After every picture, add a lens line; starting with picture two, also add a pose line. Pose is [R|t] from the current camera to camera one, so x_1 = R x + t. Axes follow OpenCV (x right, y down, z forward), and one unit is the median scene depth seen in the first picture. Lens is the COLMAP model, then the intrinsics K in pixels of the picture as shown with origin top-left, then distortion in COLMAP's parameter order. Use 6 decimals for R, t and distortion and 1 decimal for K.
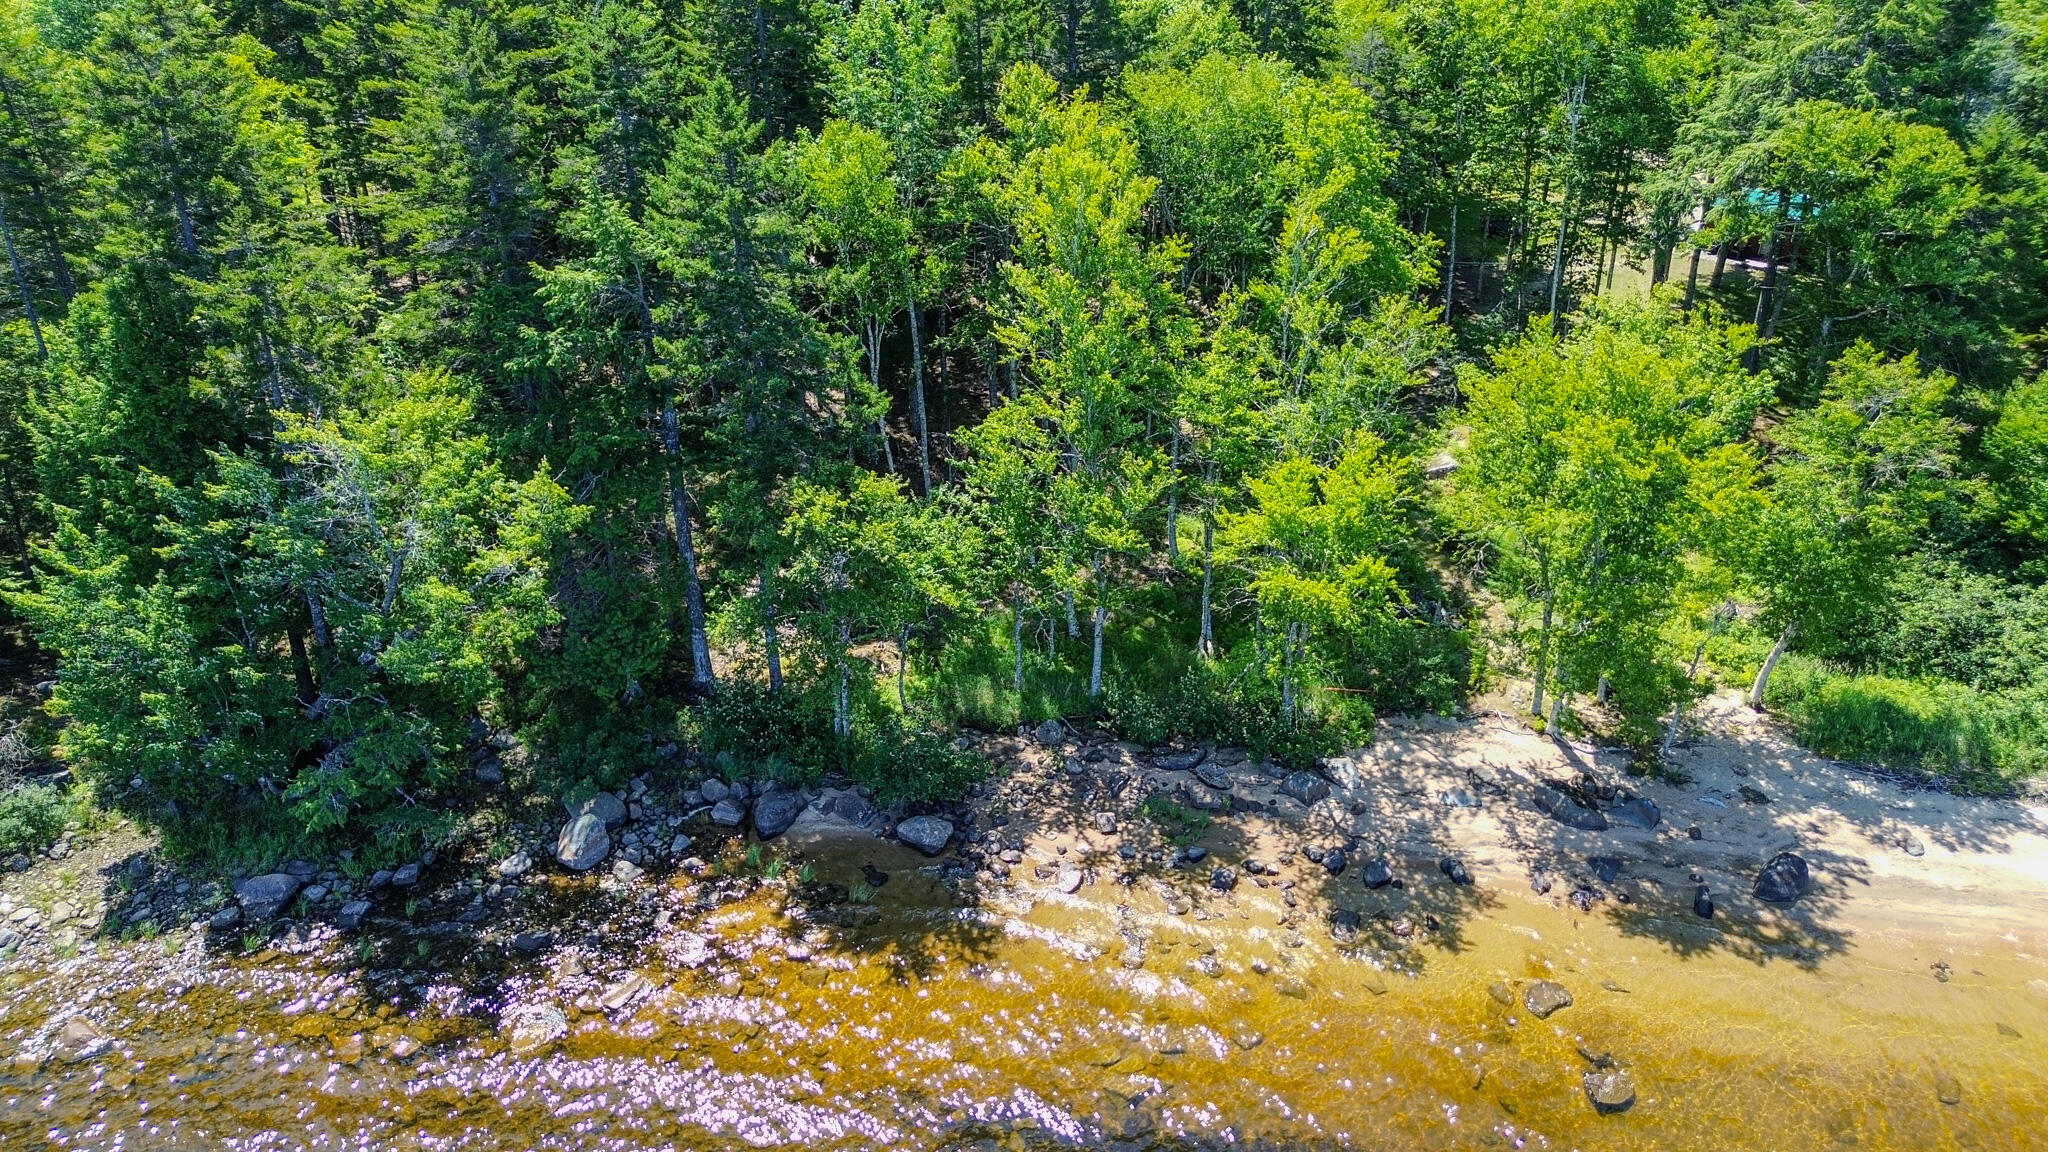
lens RADIAL K [[1452.5, 0, 1013.5], [0, 1452.5, 574.3], [0, 0, 1]] dist [0.067469, -0.068747]
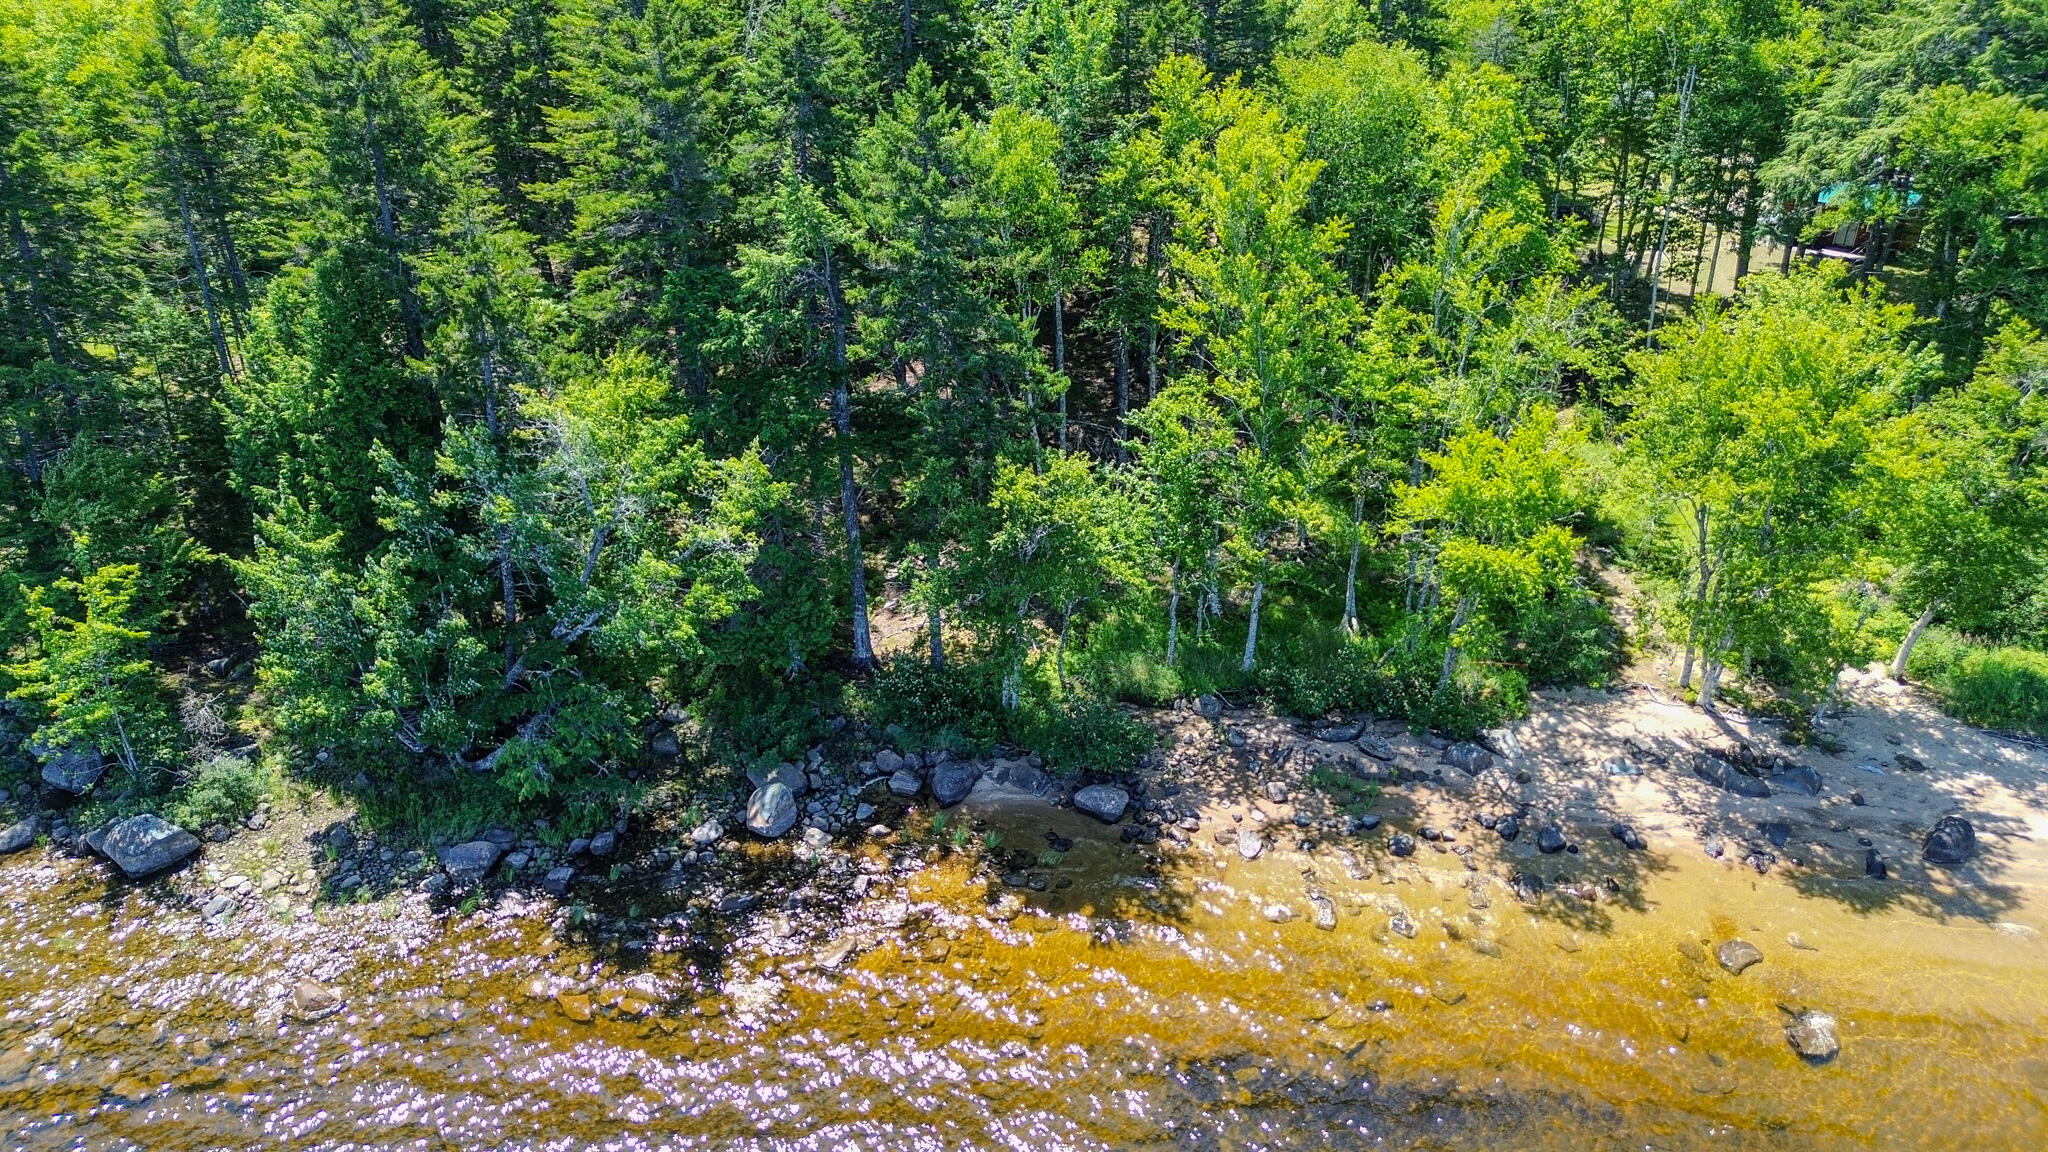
lens RADIAL K [[1452.5, 0, 1025.3], [0, 1452.5, 571.6], [0, 0, 1]] dist [0.067469, -0.068747]
pose [[0.999980, -0.003096, 0.005495, -0.120484], [0.003106, 0.999994, -0.001750, 0.017664], [-0.005489, 0.001767, 0.999983, -0.023661]]
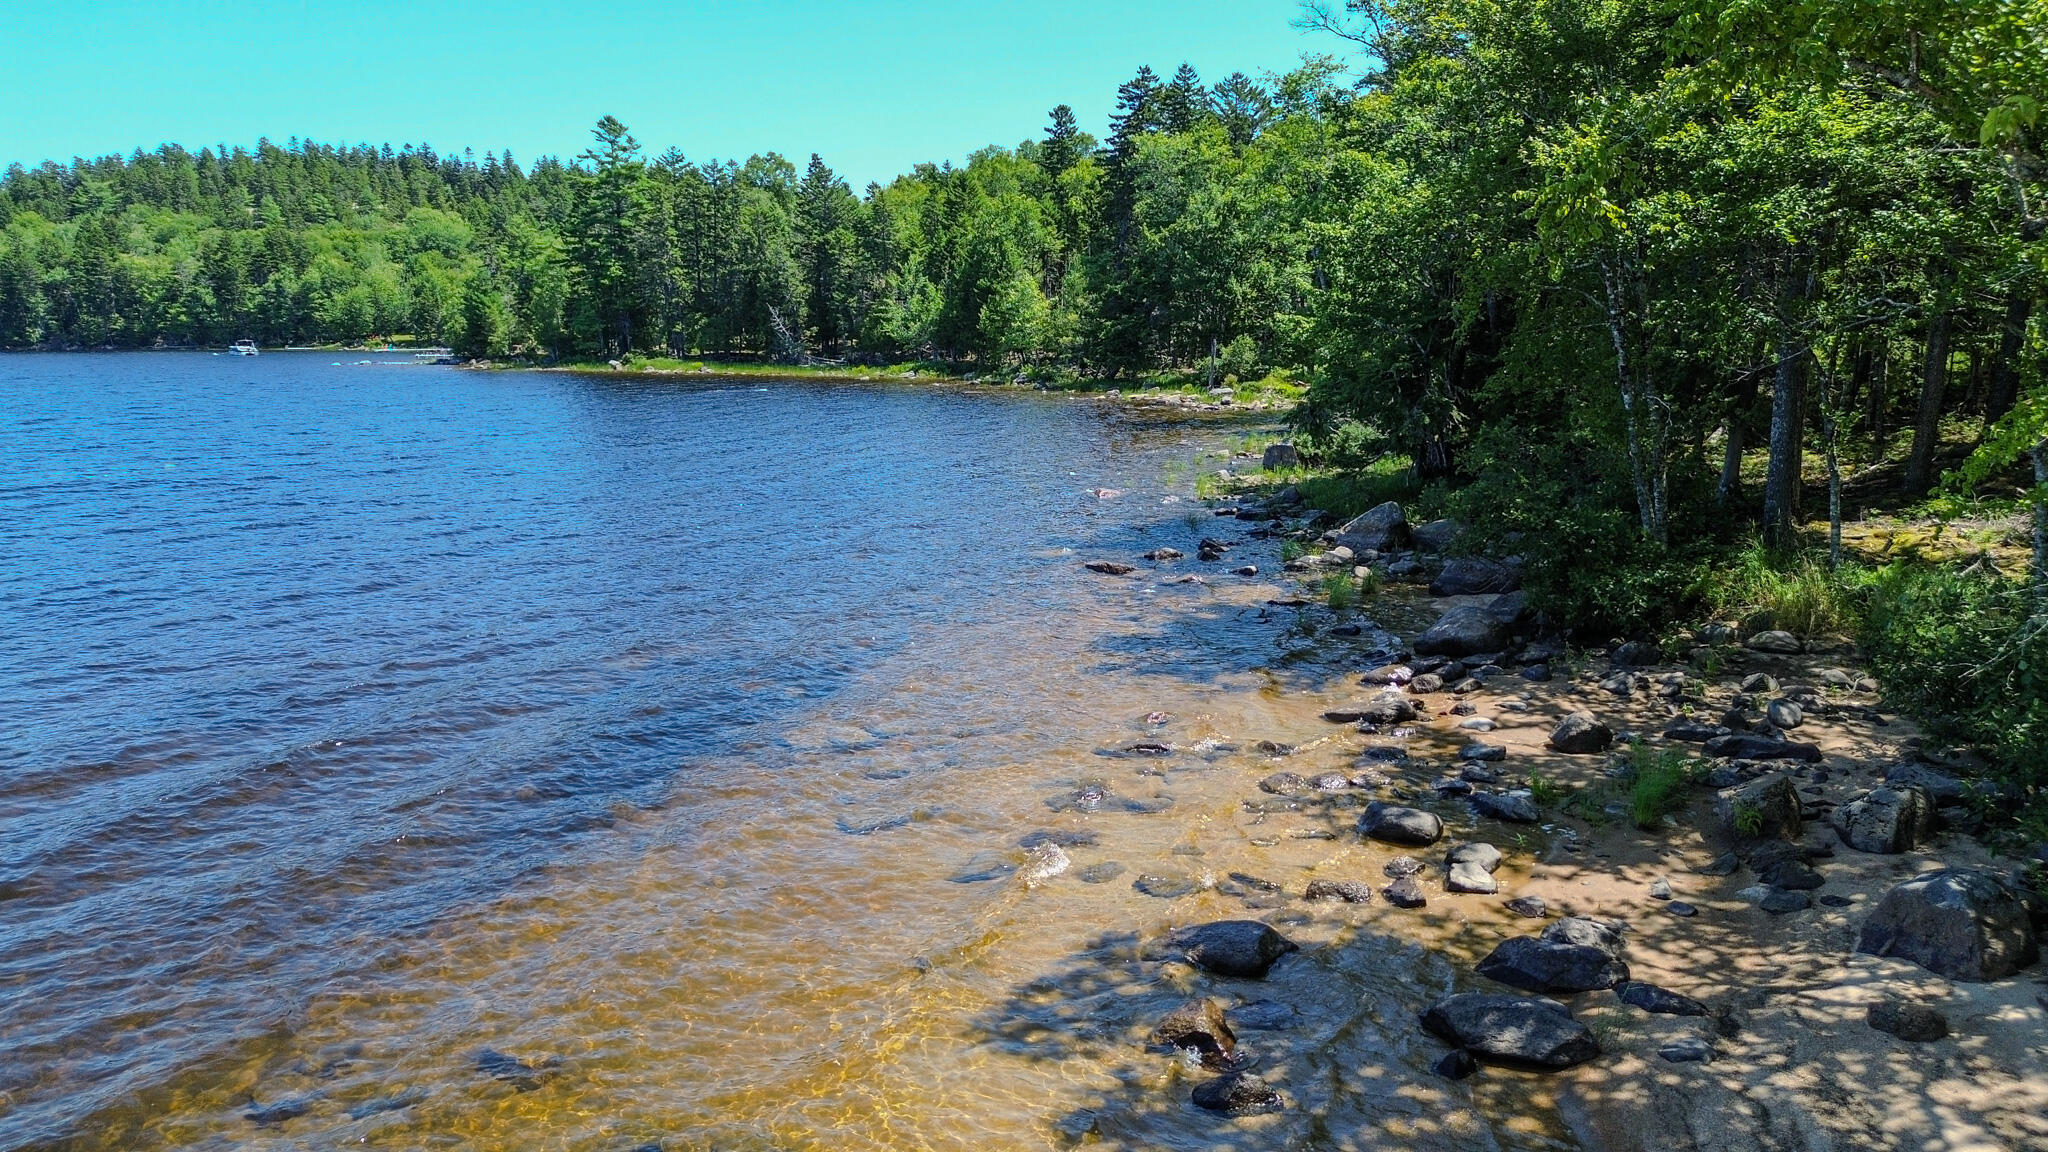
lens RADIAL K [[1452.5, 0, 1033.0], [0, 1452.5, 586.5], [0, 0, 1]] dist [0.067469, -0.068747]
pose [[-0.135761, 0.185414, -0.973237, 0.482408], [-0.441983, 0.867829, 0.226987, 0.111303], [0.886690, 0.460971, -0.035868, 0.872510]]
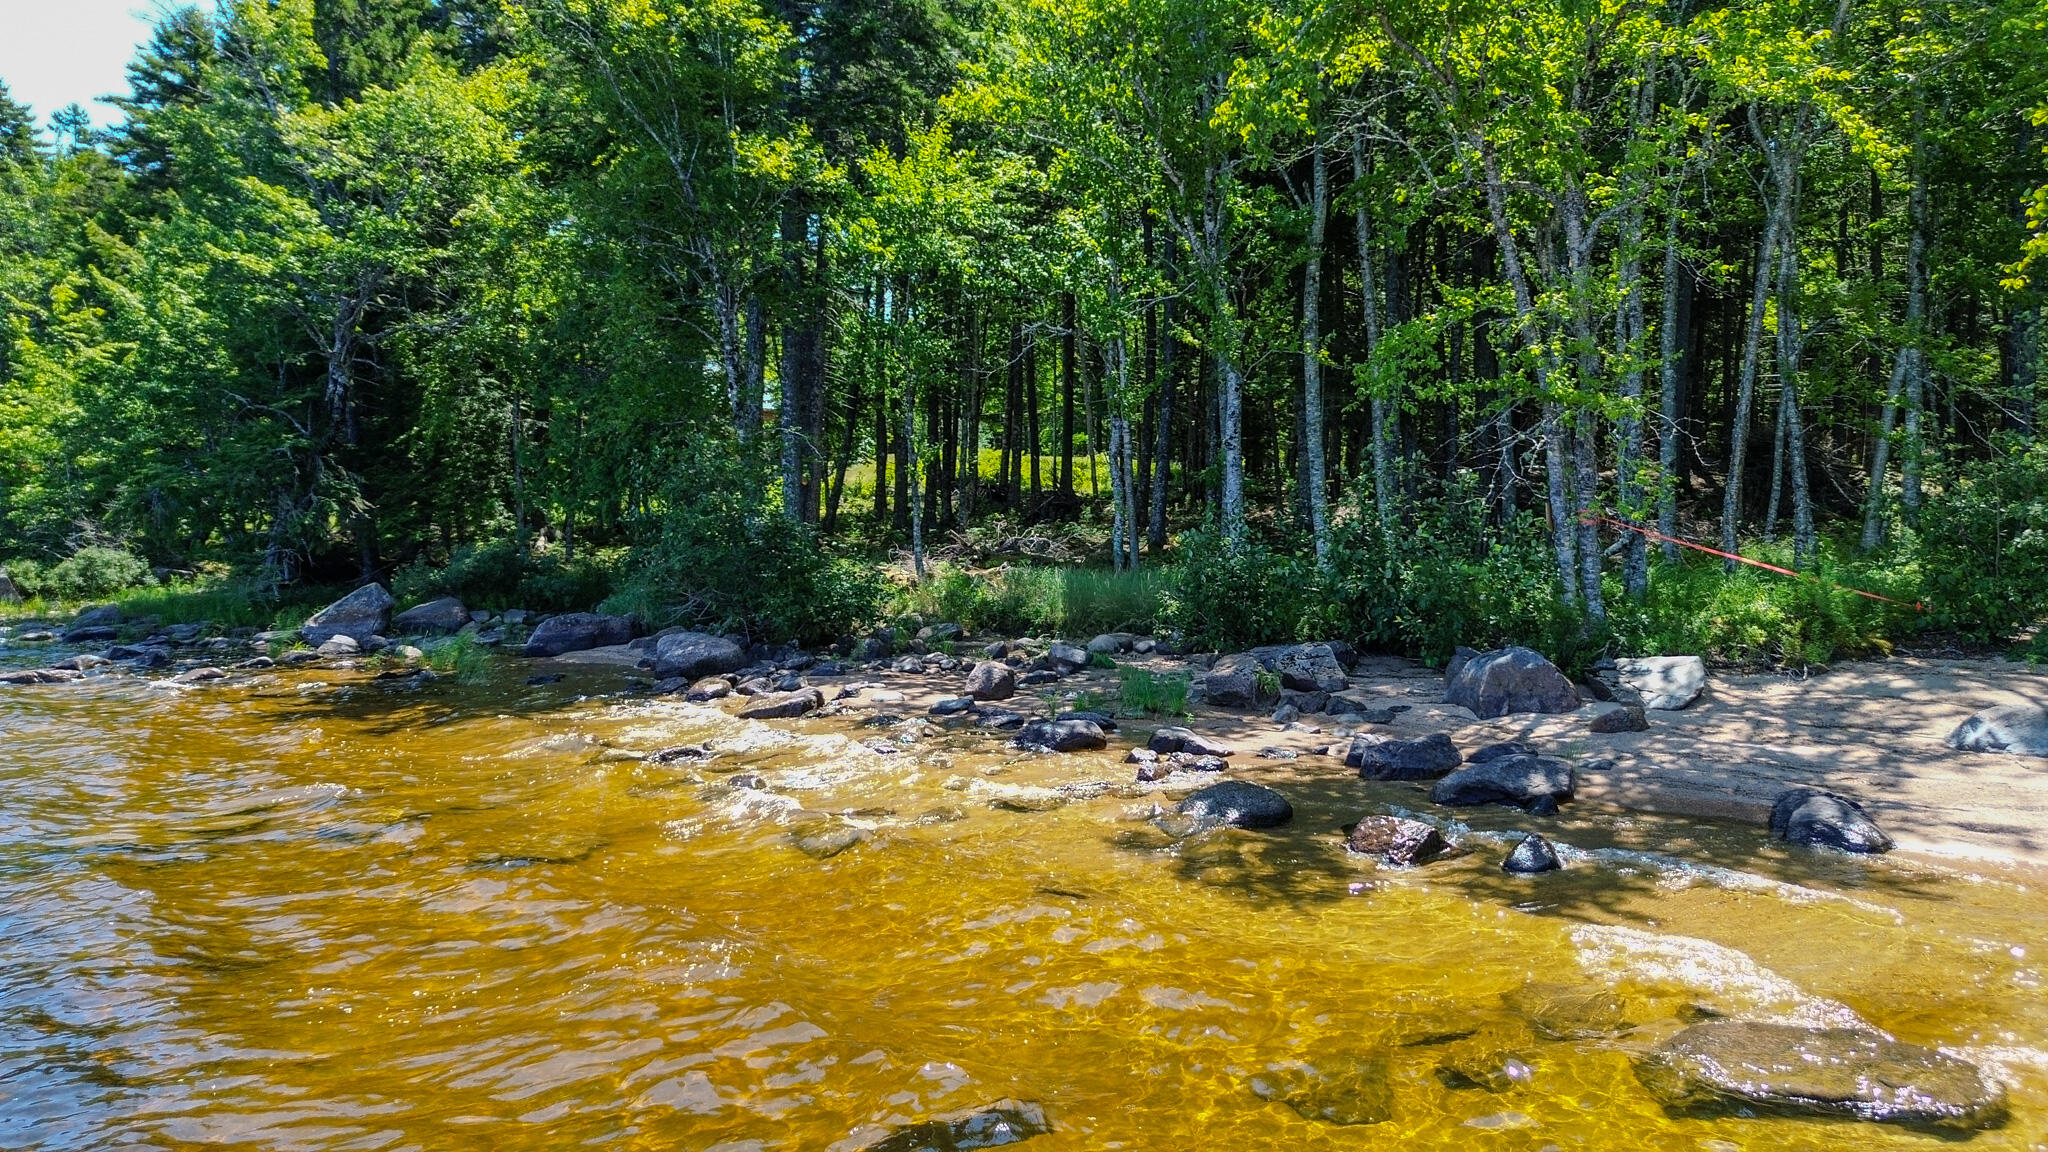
lens RADIAL K [[1452.5, 0, 1024.2], [0, 1452.5, 588.6], [0, 0, 1]] dist [0.067469, -0.068747]
pose [[0.750733, 0.031573, -0.659851, 0.353556], [-0.300407, 0.905921, -0.298435, 0.271226], [0.588350, 0.422269, 0.689590, 0.714719]]
